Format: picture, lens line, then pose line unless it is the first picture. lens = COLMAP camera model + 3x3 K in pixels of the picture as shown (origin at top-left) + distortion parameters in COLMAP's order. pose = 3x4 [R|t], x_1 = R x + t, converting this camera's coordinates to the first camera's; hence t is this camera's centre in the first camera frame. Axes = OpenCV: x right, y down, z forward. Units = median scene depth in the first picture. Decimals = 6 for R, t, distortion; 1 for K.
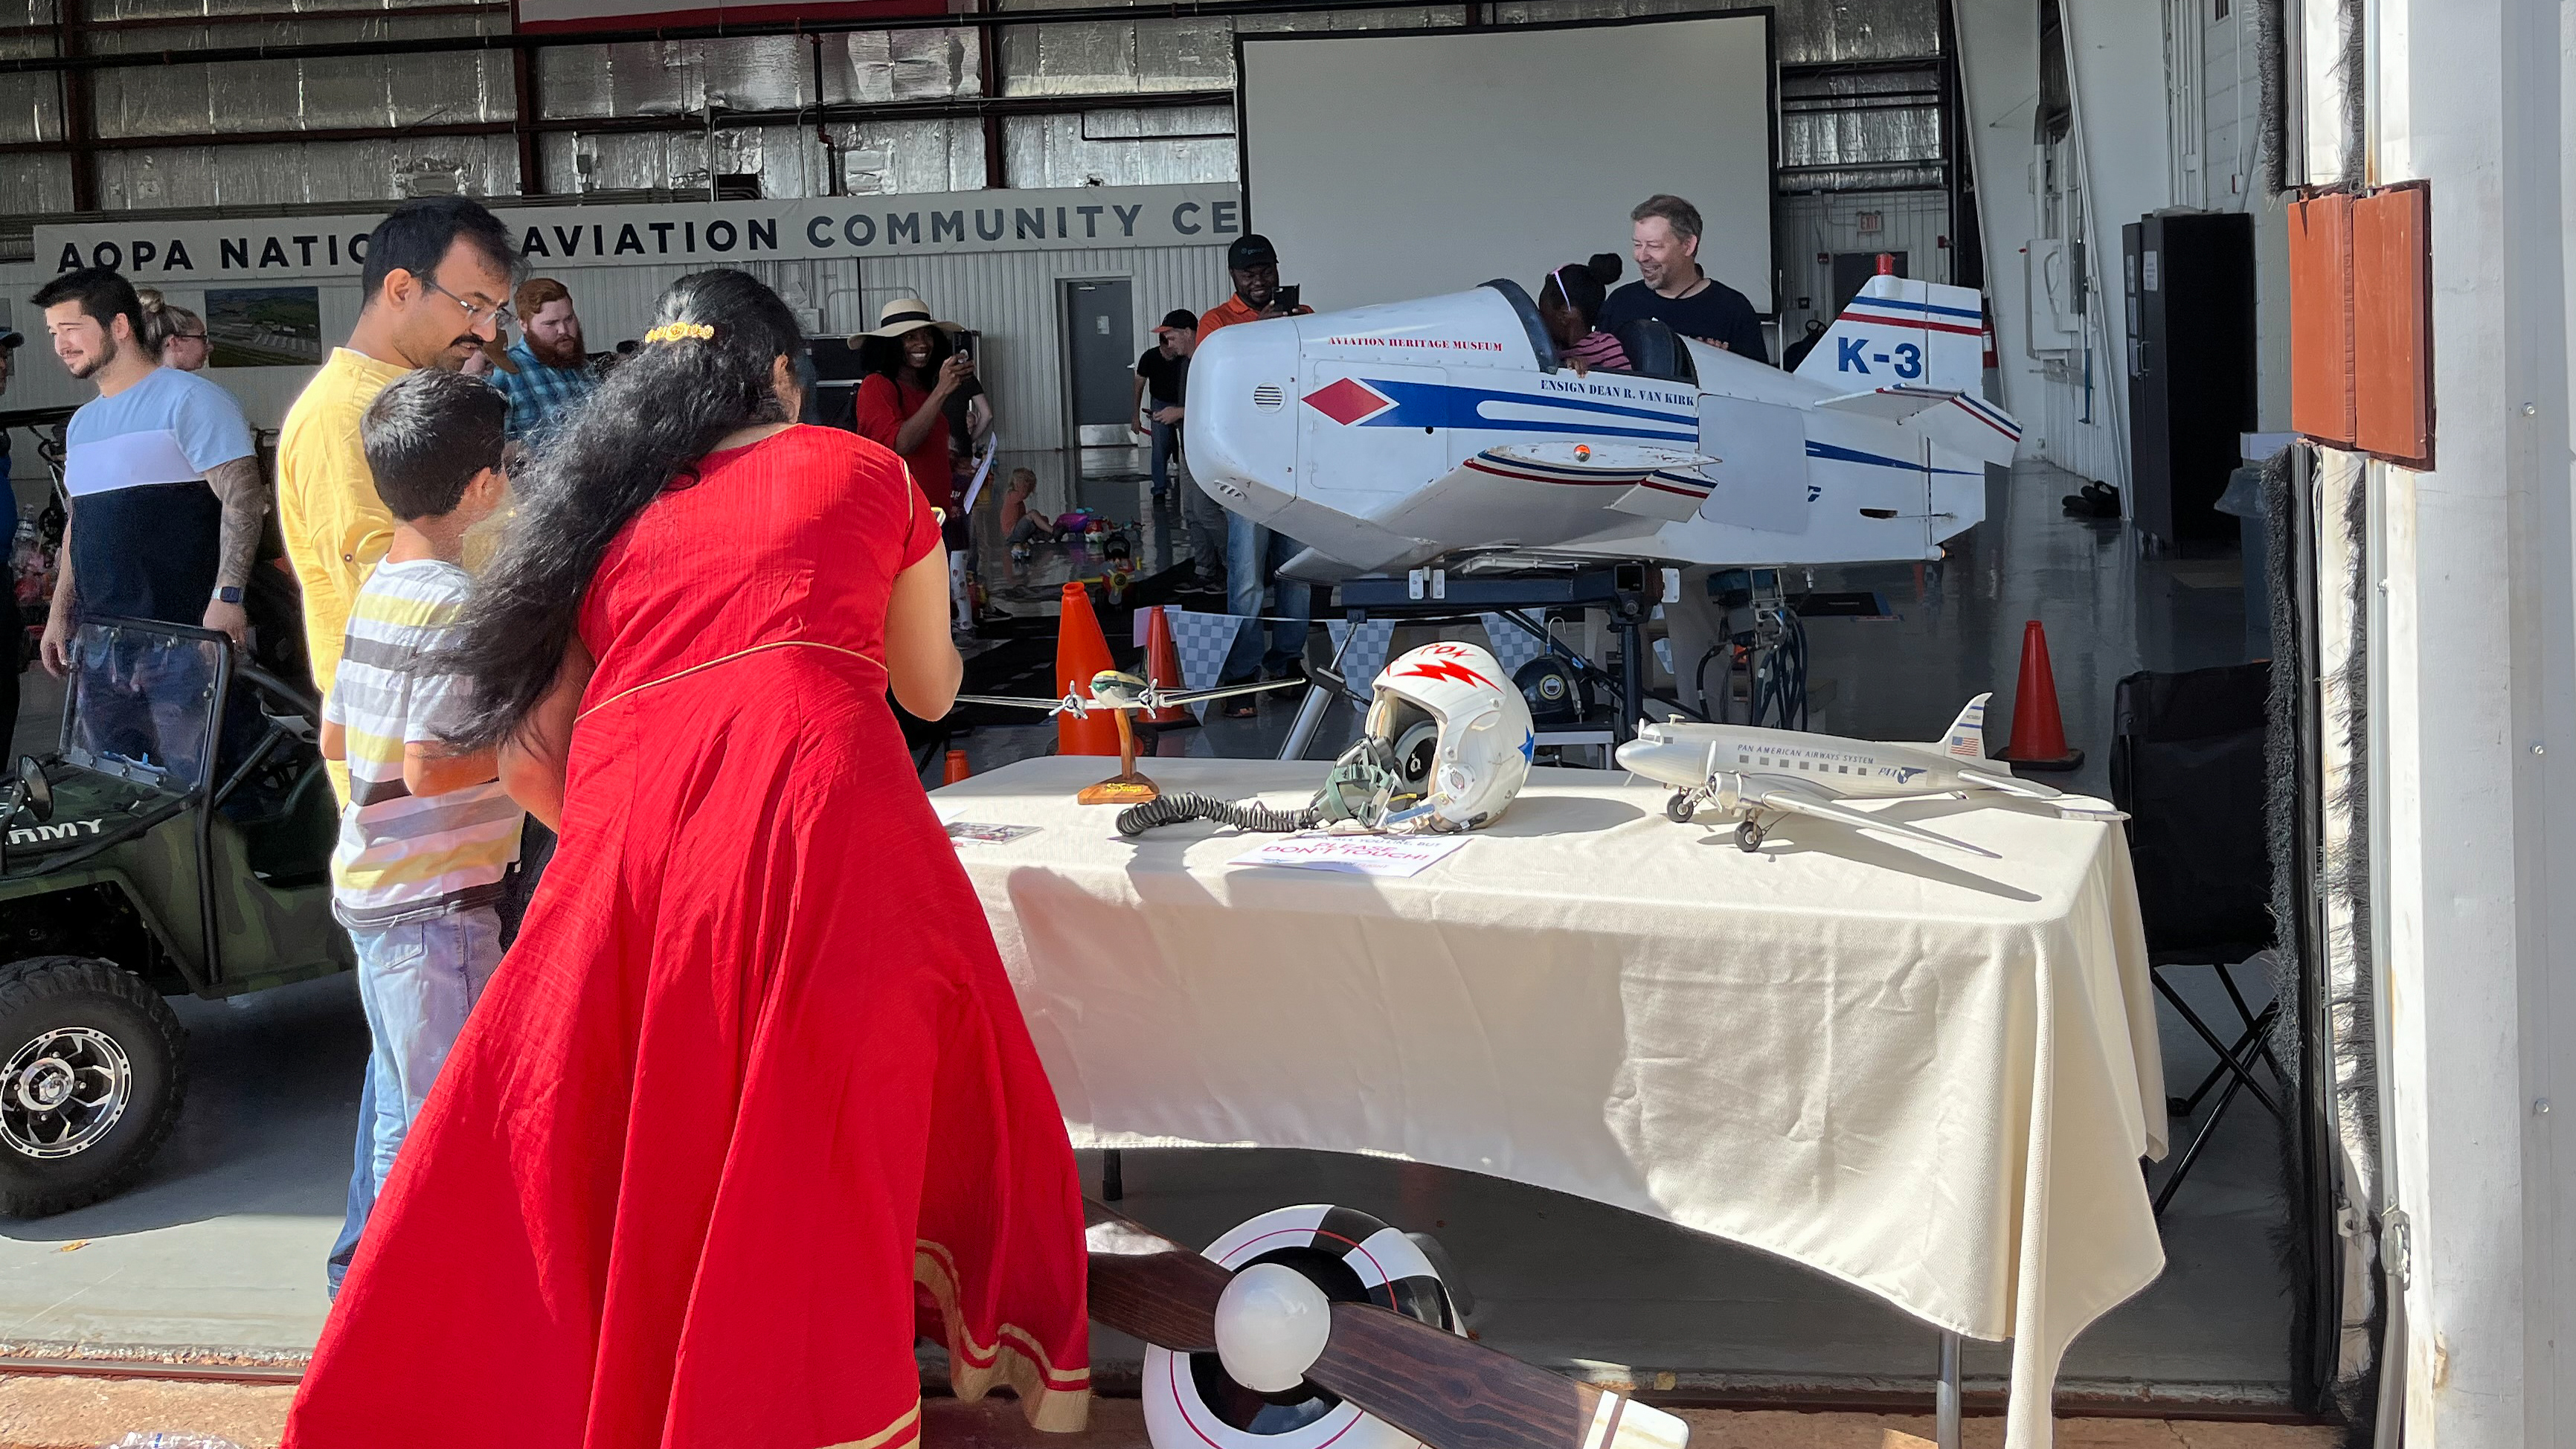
lens RADIAL K [[1962.2, 0, 1288.4], [0, 1962.2, 725.8], [0, 0, 1]] dist [-0.005924, -0.003578]
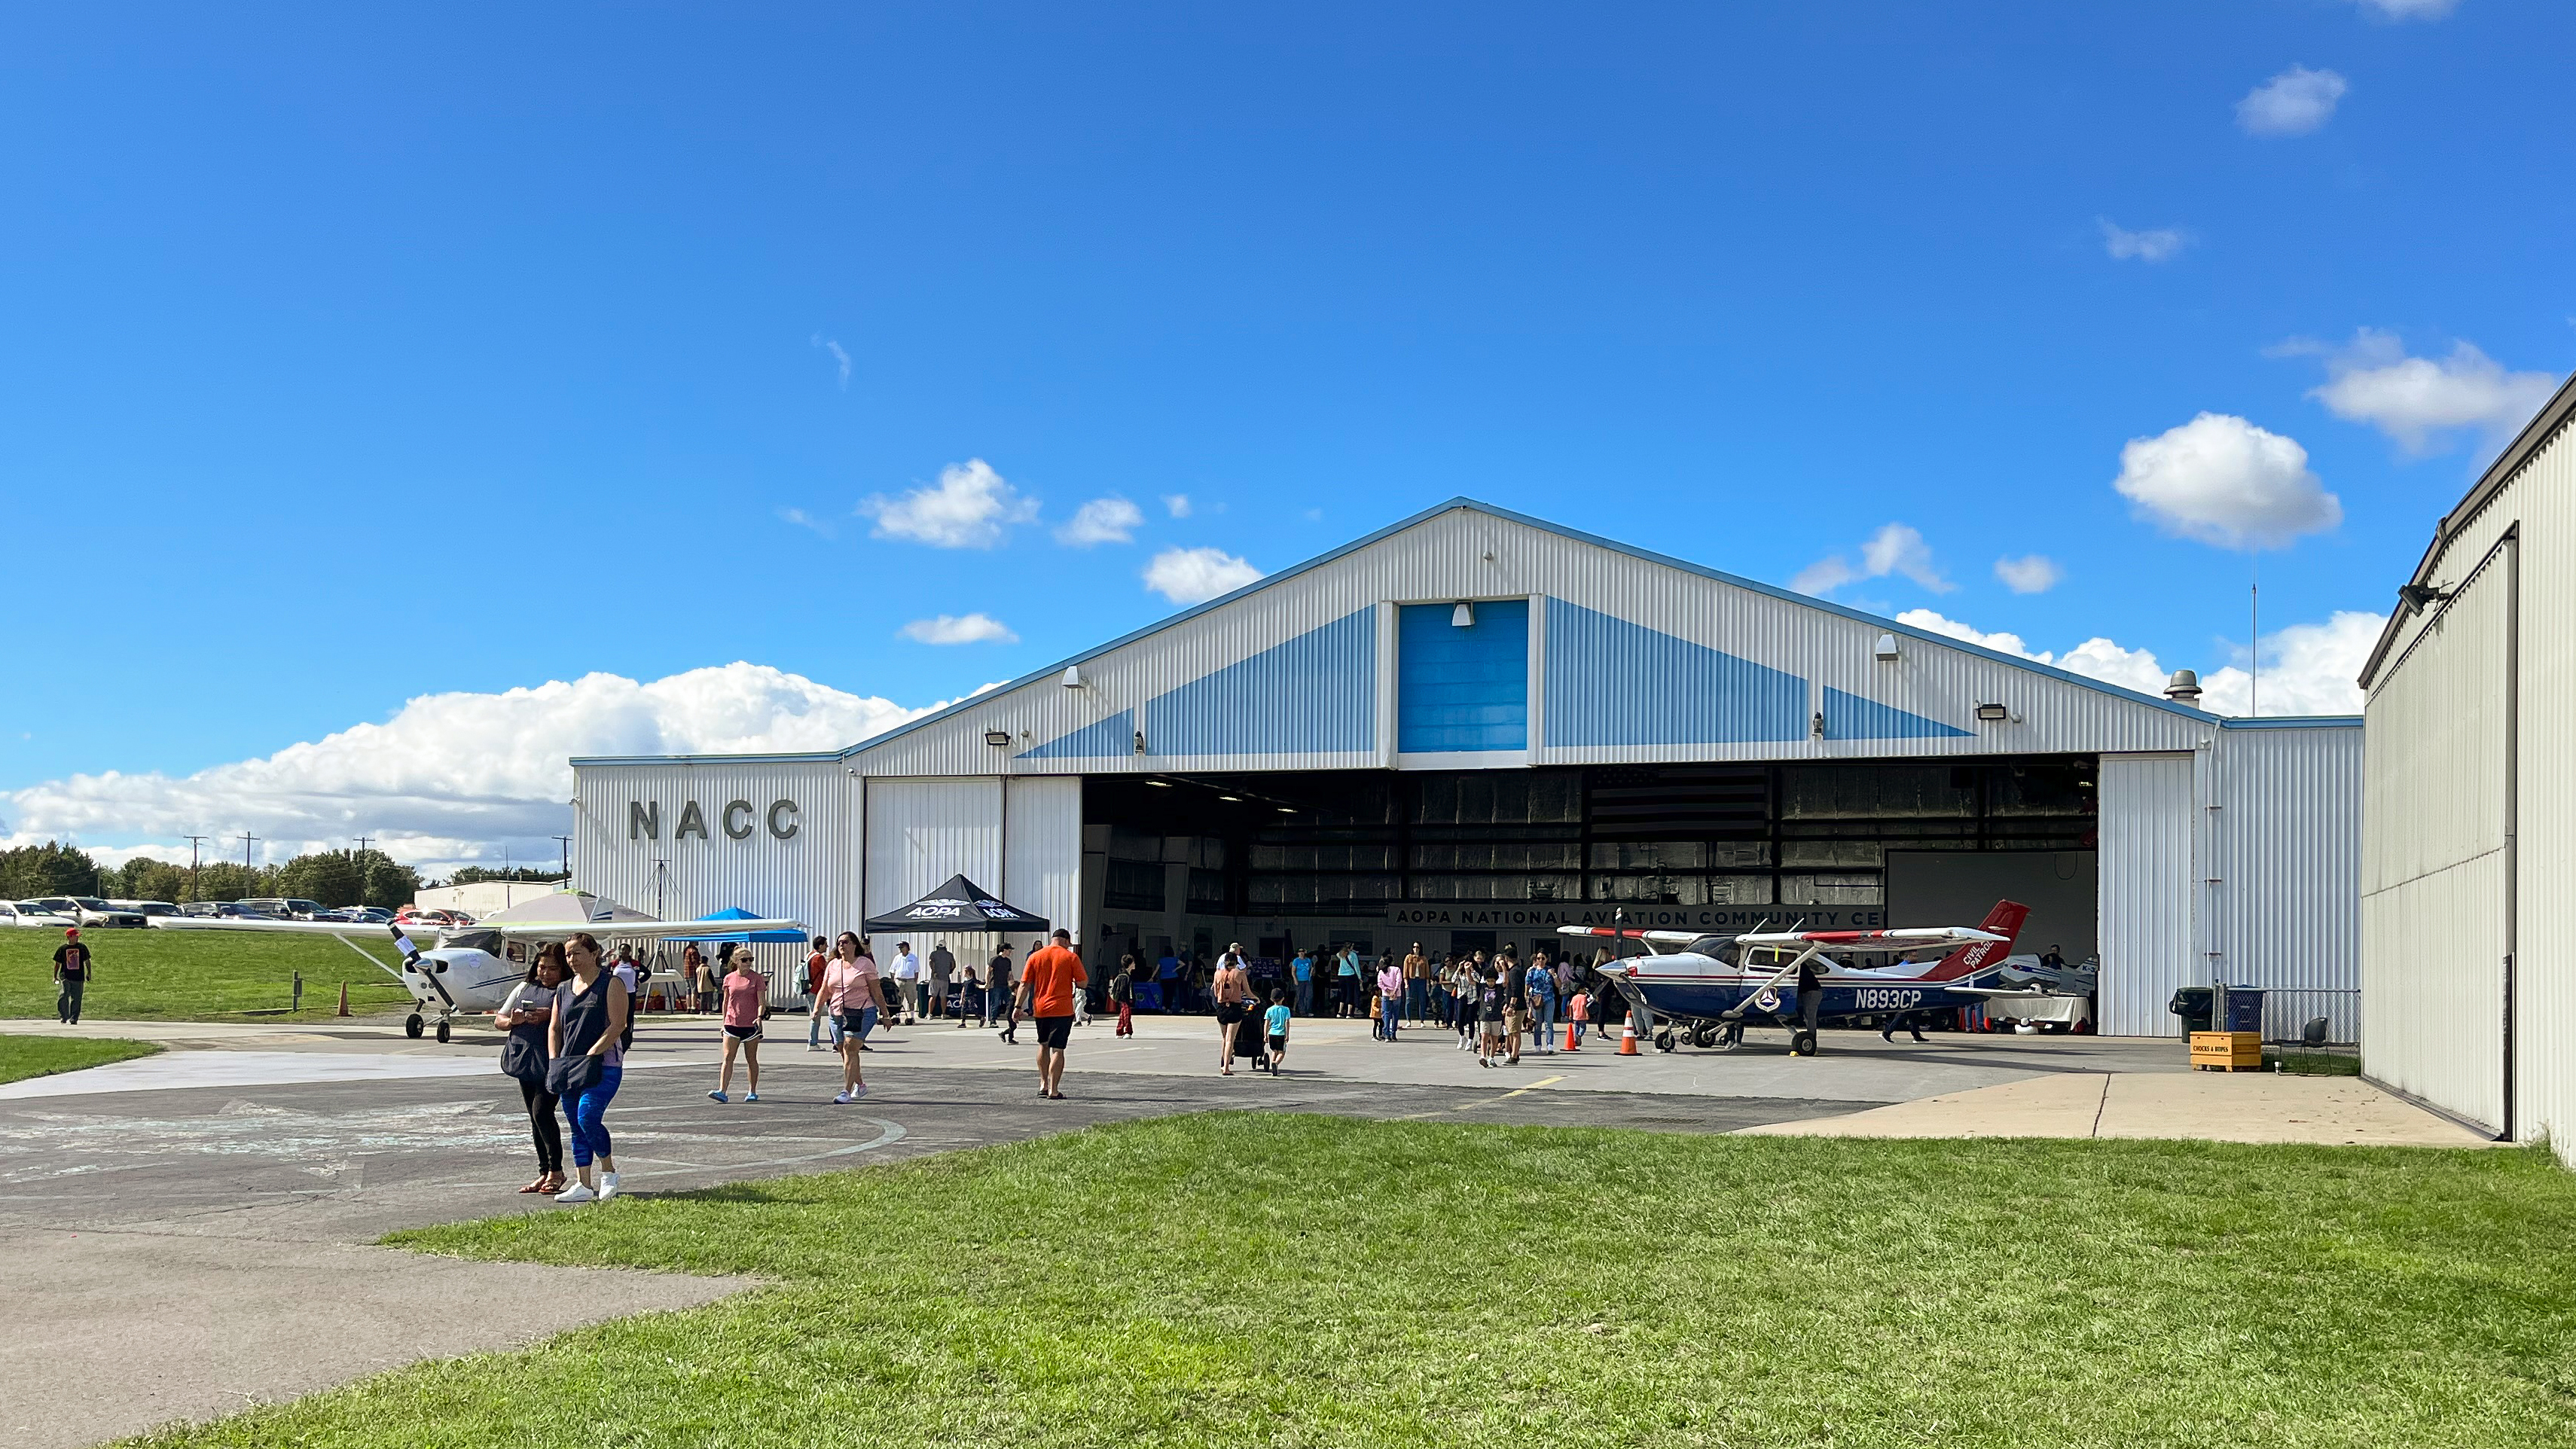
lens RADIAL K [[1962.1, 0, 1286.5], [0, 1962.1, 727.7], [0, 0, 1]] dist [-0.005924, -0.003578]
pose [[0.978613, 0.018329, -0.204893, -0.251003], [-0.081797, 0.948569, -0.305821, 0.319029], [0.188750, 0.316040, 0.929781, -1.470058]]
